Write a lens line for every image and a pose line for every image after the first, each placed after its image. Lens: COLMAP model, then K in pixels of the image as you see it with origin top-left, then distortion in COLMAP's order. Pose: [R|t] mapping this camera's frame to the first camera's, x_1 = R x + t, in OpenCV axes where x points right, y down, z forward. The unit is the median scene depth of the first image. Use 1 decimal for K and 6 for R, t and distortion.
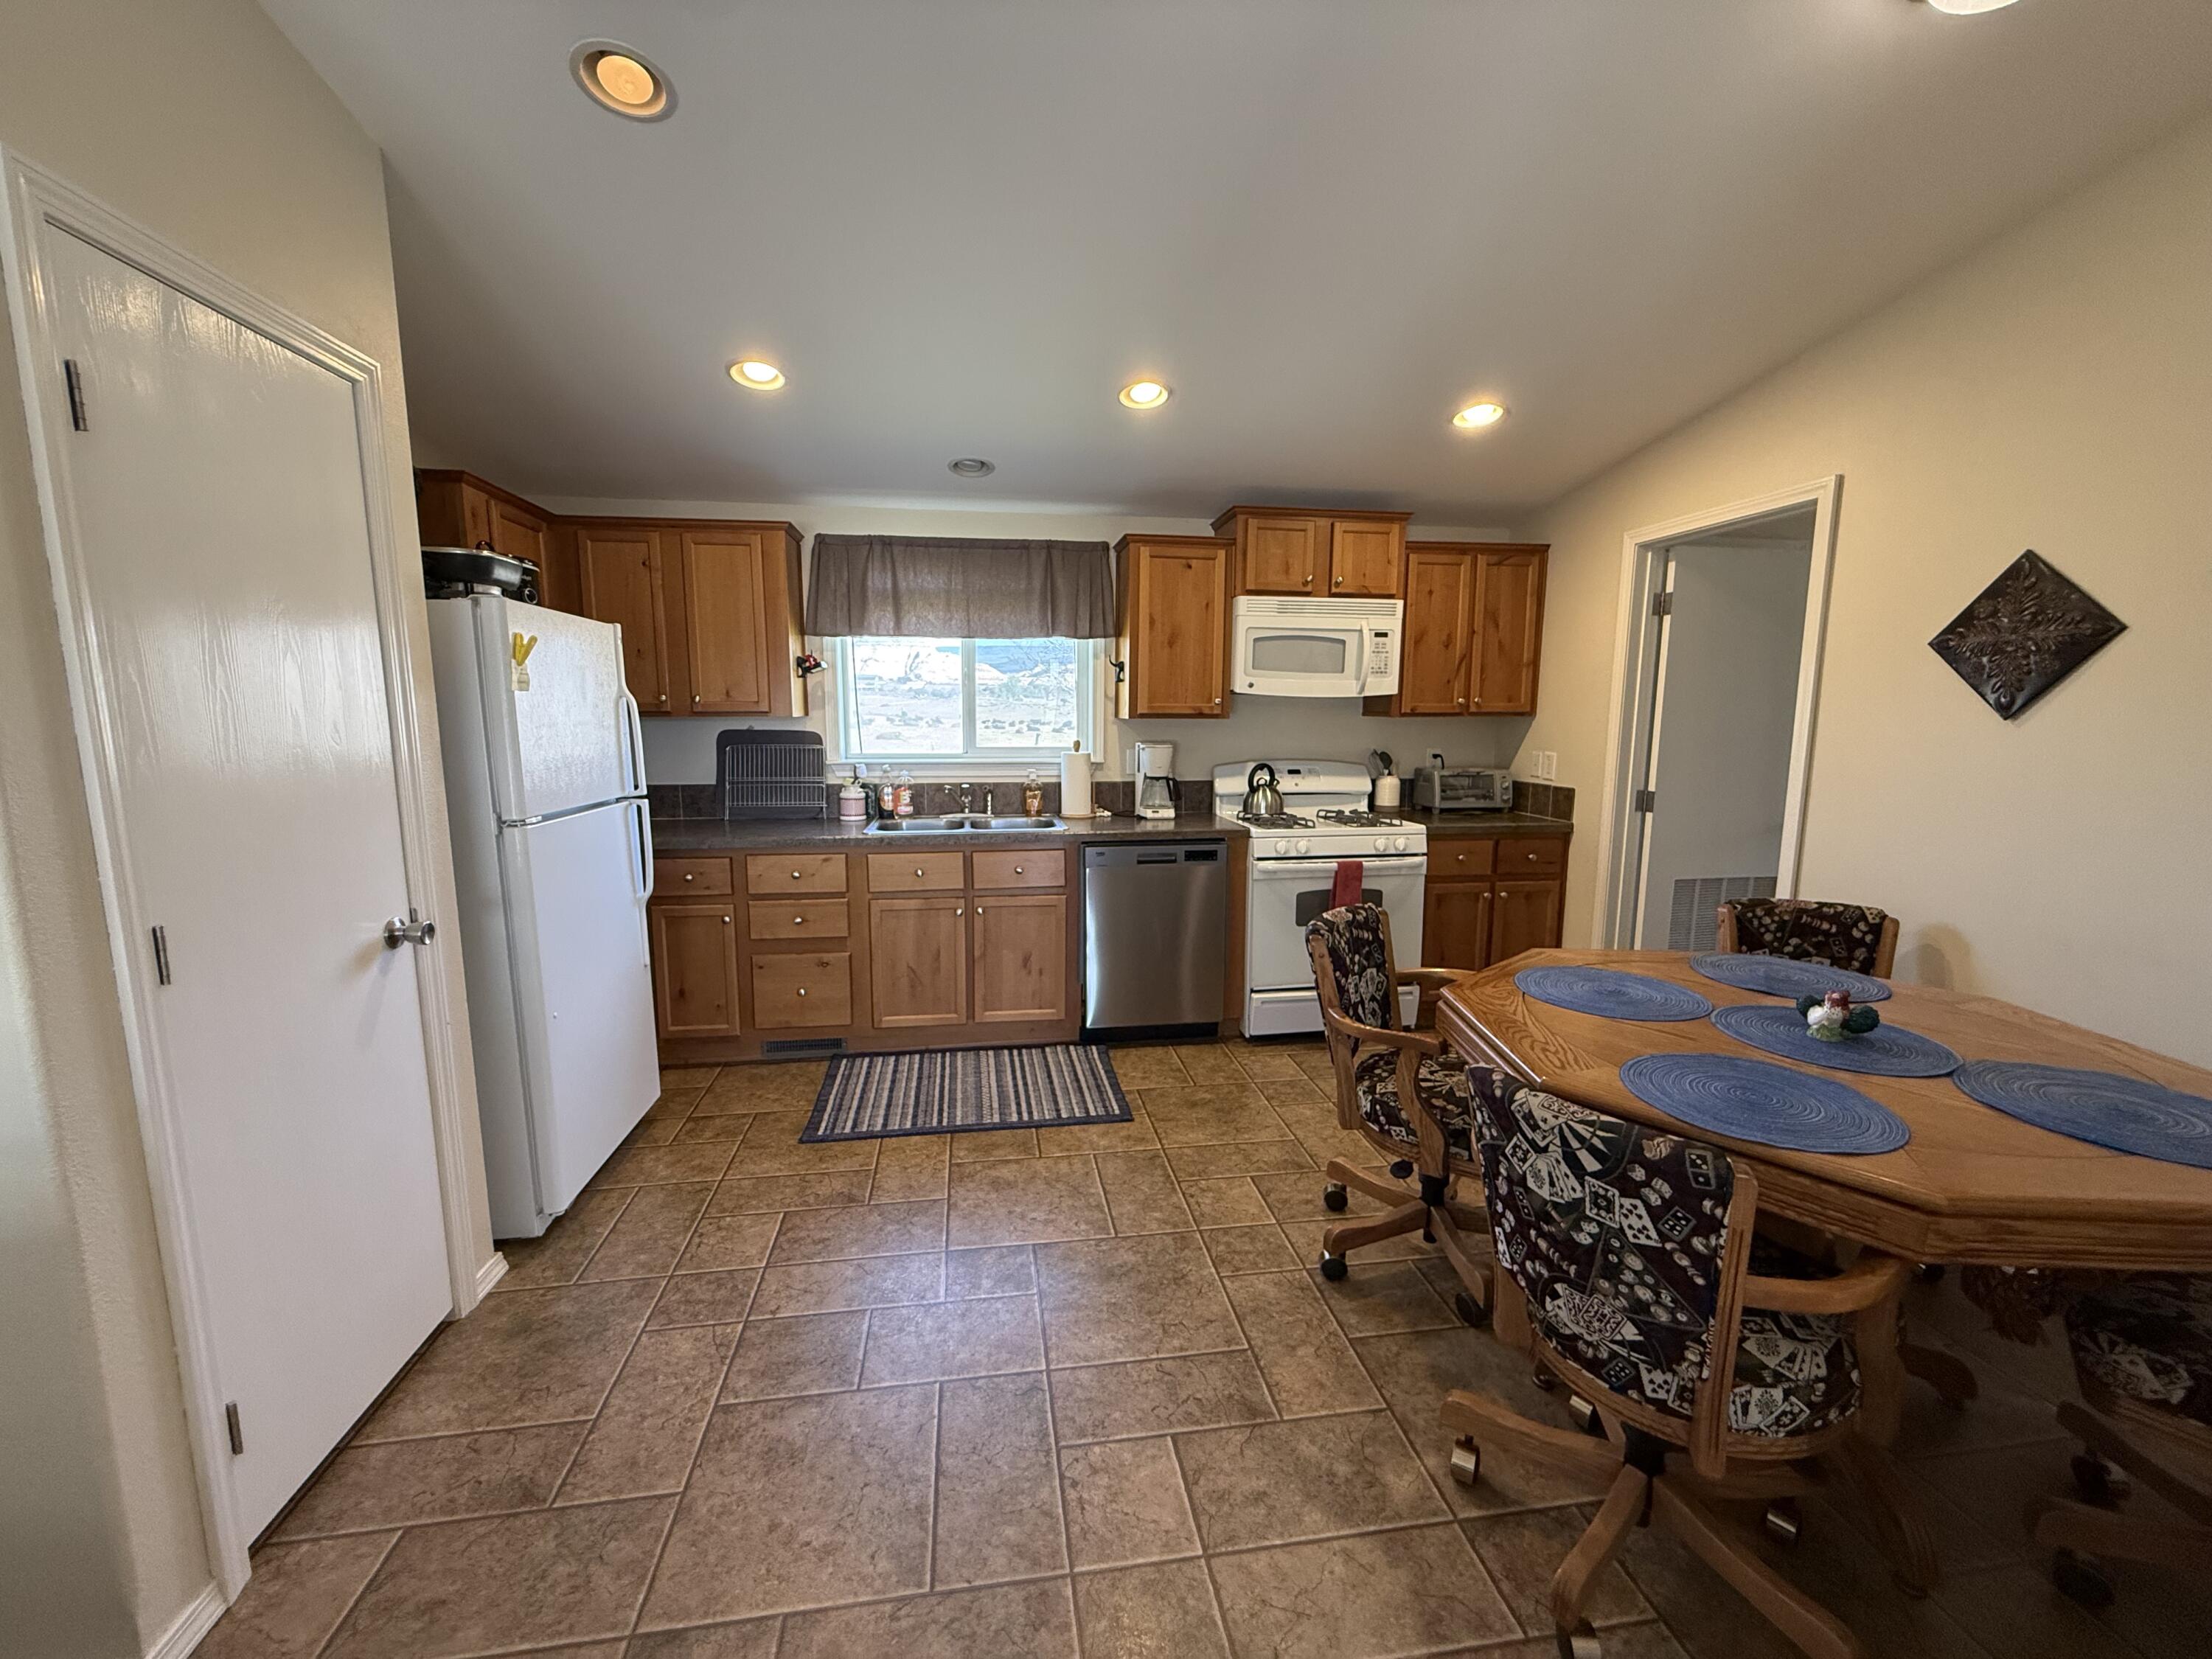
lens RADIAL K [[874.2, 0, 1106.0], [0, 874.2, 829.5], [0, 0, 1]] dist [-0.000221, -0.000186]
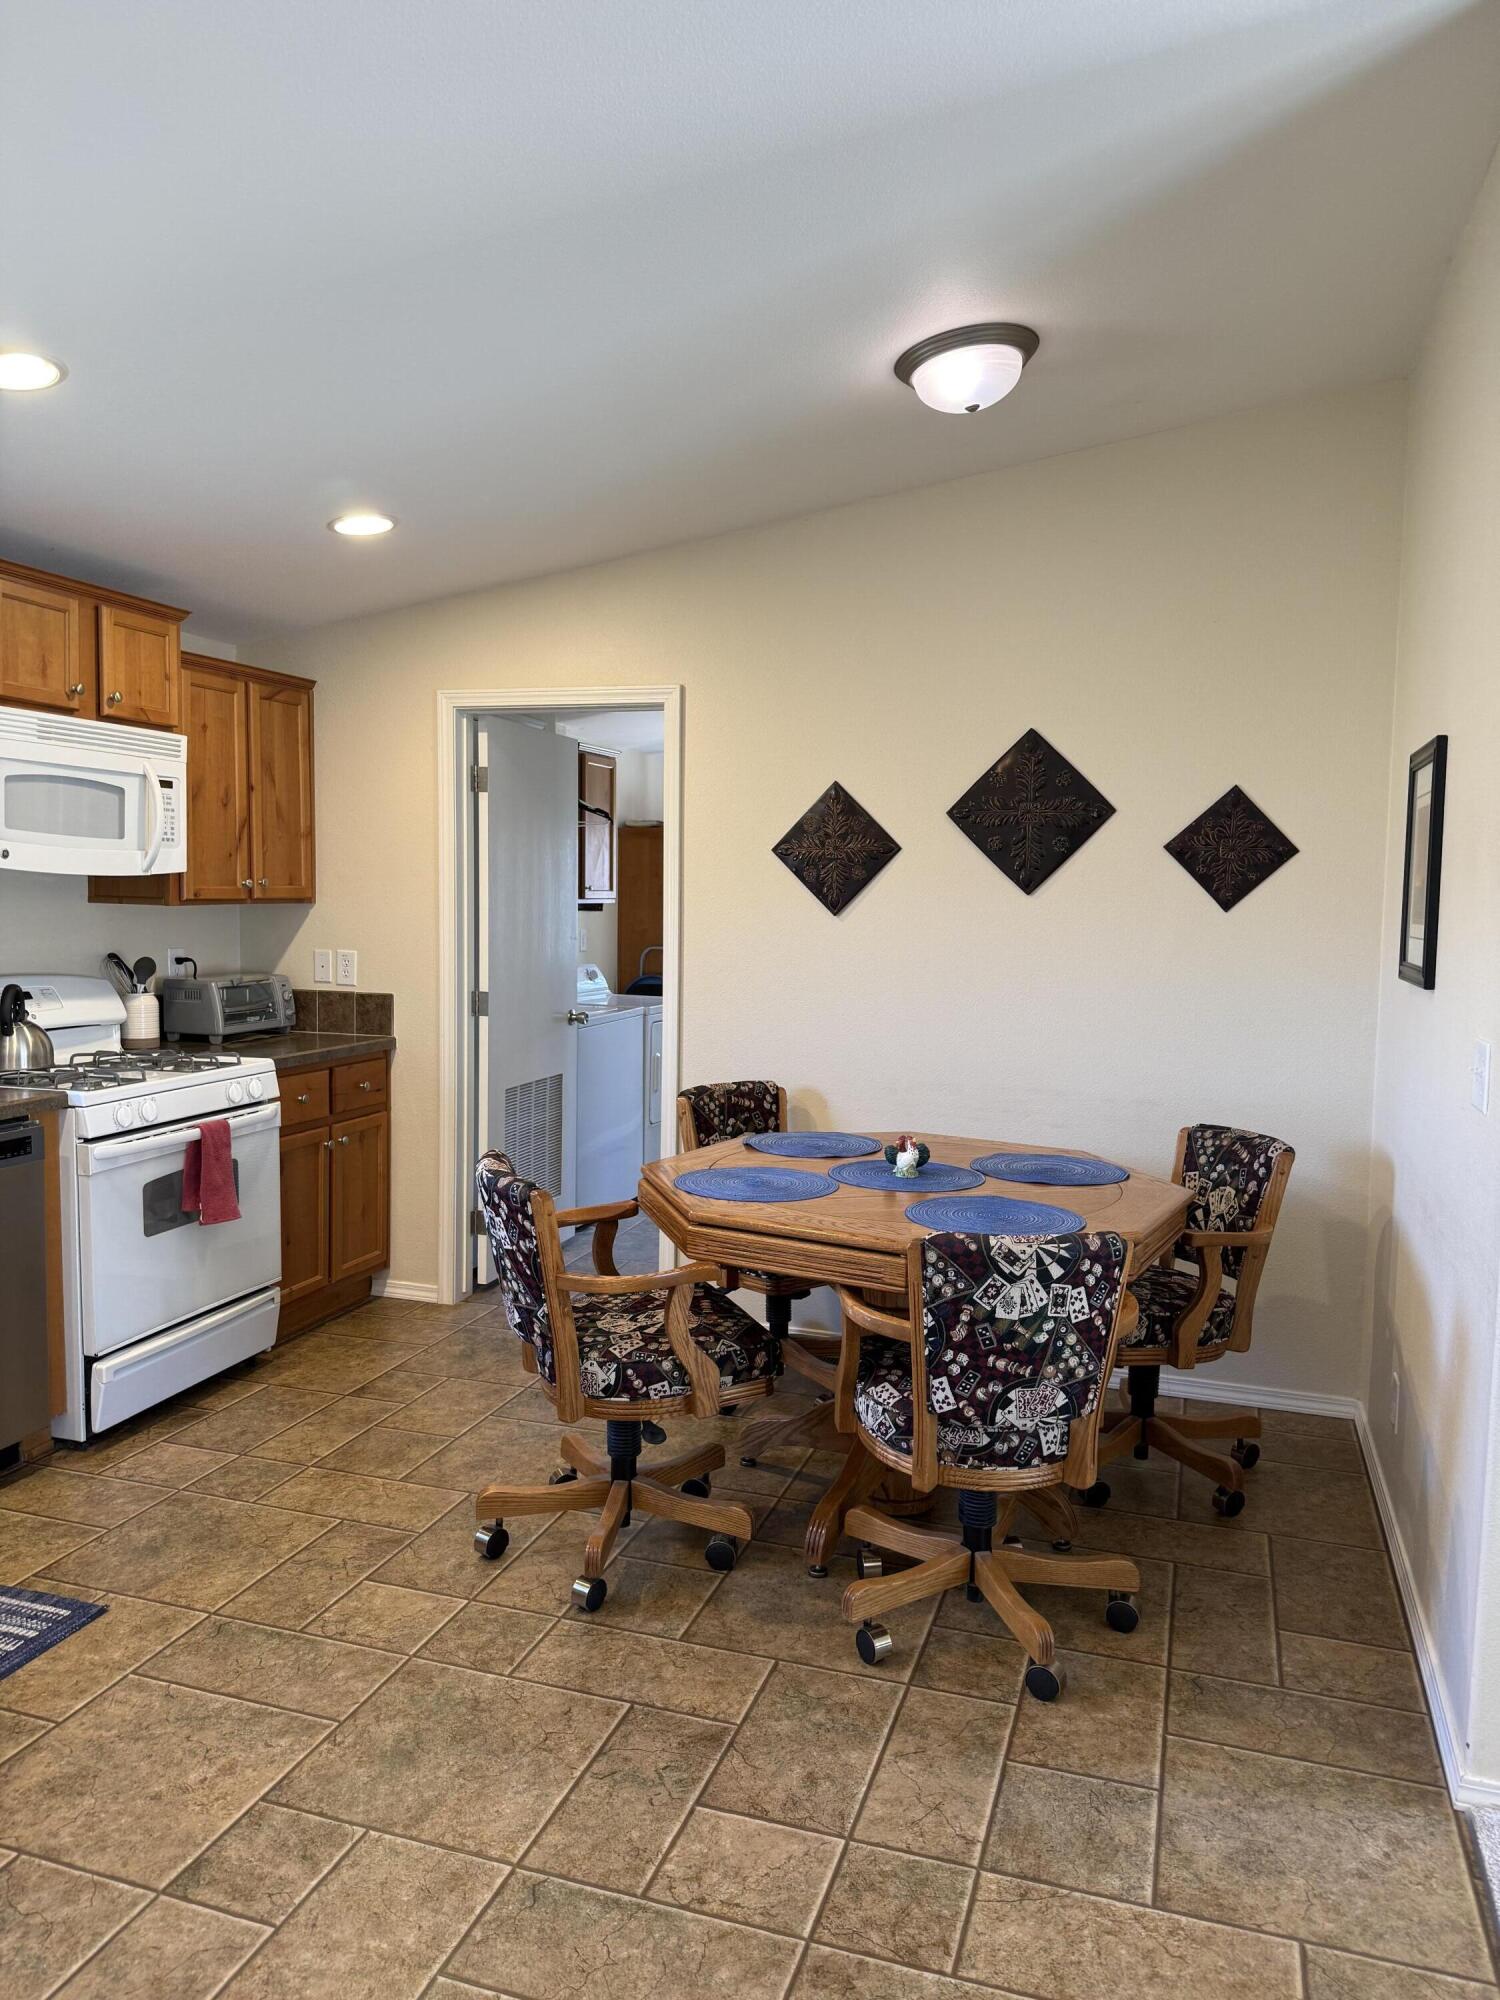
lens RADIAL K [[1414.0, 0, 720.3], [0, 1414.0, 998.8], [0, 0, 1]] dist [0.007855, -0.054102]
pose [[0.454373, -0.065362, 0.888411, -0.515964], [0.107599, 0.994030, 0.018101, -0.036603], [-0.884289, 0.087368, 0.458693, 0.157244]]
